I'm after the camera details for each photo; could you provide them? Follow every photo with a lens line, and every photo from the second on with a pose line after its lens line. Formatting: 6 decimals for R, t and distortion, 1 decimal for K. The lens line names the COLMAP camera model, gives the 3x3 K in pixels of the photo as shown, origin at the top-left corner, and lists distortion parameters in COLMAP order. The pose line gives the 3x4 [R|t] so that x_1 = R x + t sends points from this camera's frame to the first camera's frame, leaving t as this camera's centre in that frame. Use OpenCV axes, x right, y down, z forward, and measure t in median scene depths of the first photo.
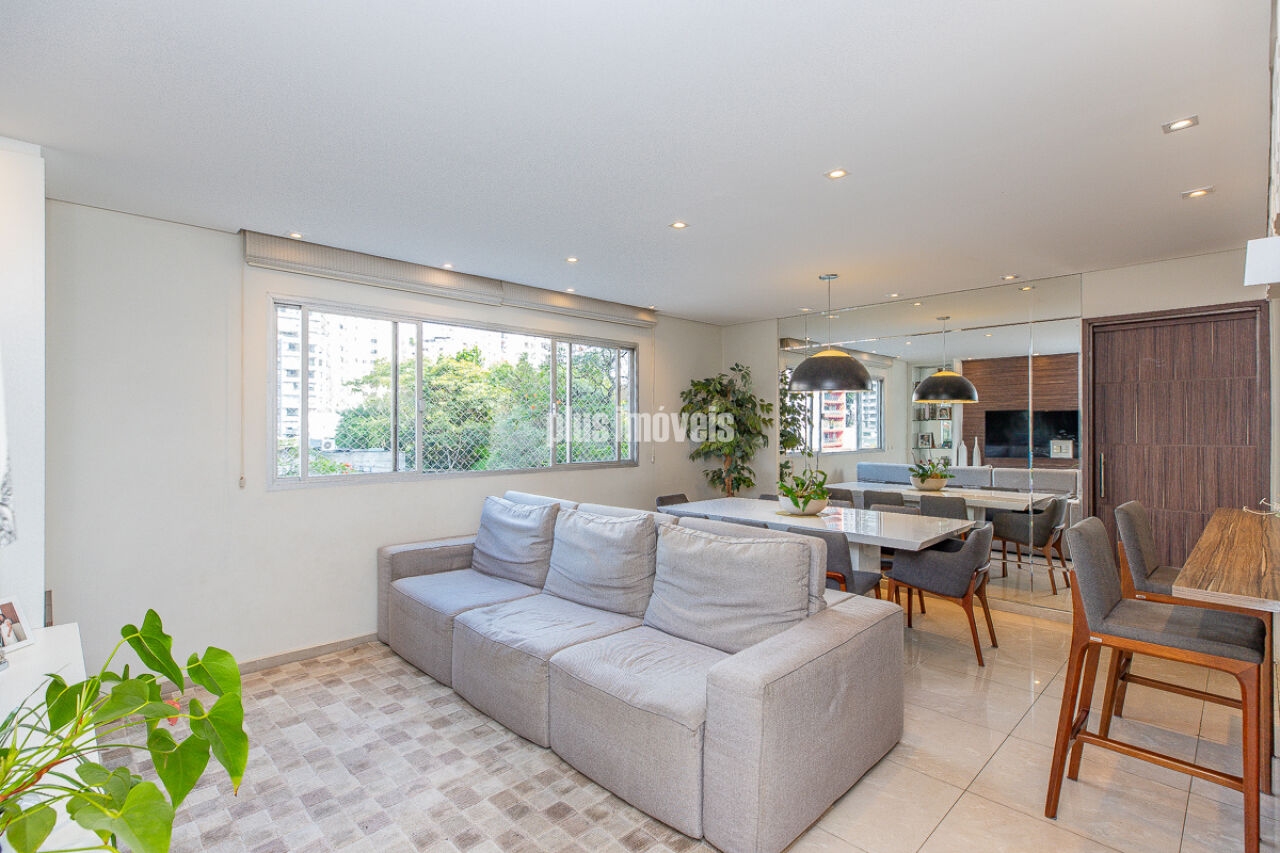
lens RADIAL K [[606.6, 0, 640.0], [0, 606.6, 426.5], [0, 0, 1]] dist [0.002412, -0.000524]
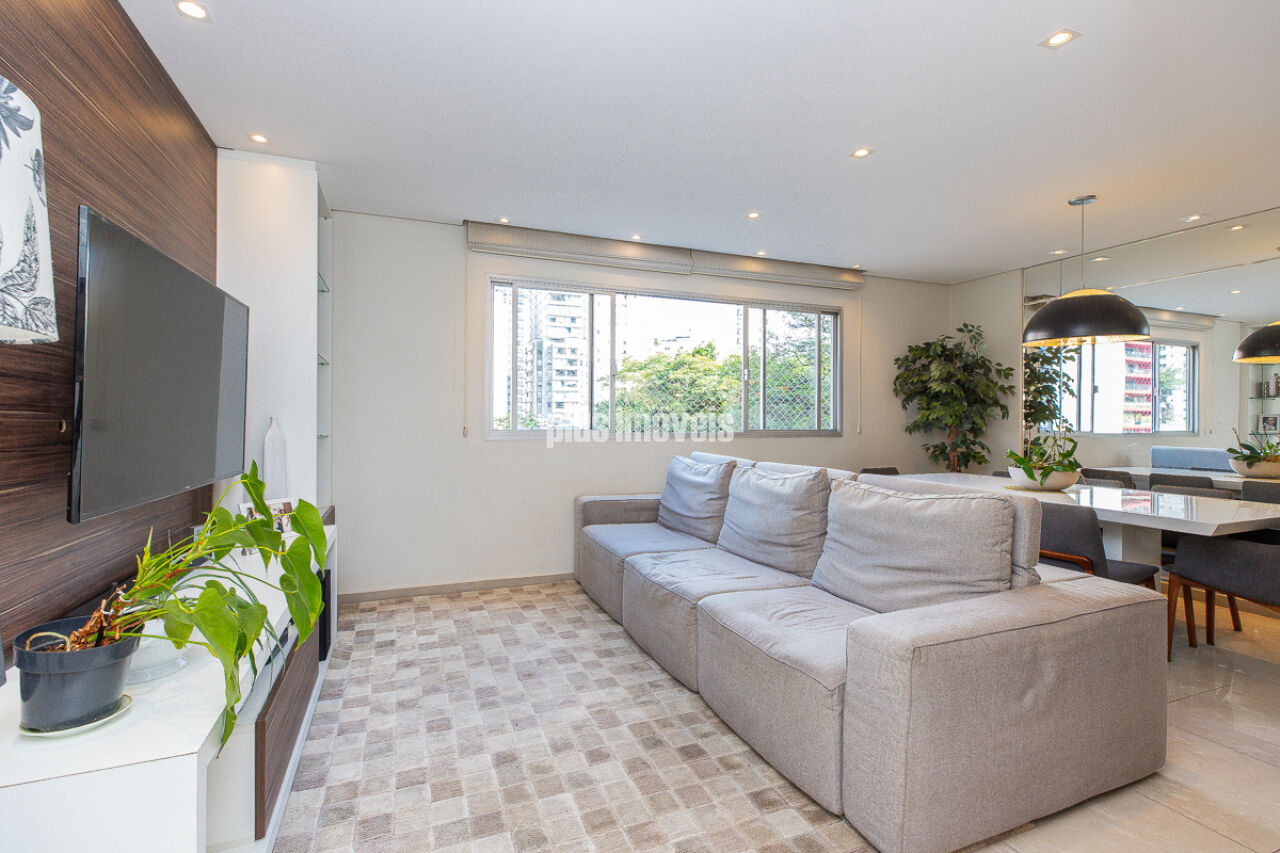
lens RADIAL K [[579.1, 0, 640.0], [0, 579.1, 426.5], [0, 0, 1]] dist [-0.000779, -0.000648]
pose [[0.919591, -0.002360, -0.392869, 0.104189], [0.004576, 0.999978, 0.004703, 0.073398], [0.392849, -0.006123, 0.919582, 0.080847]]
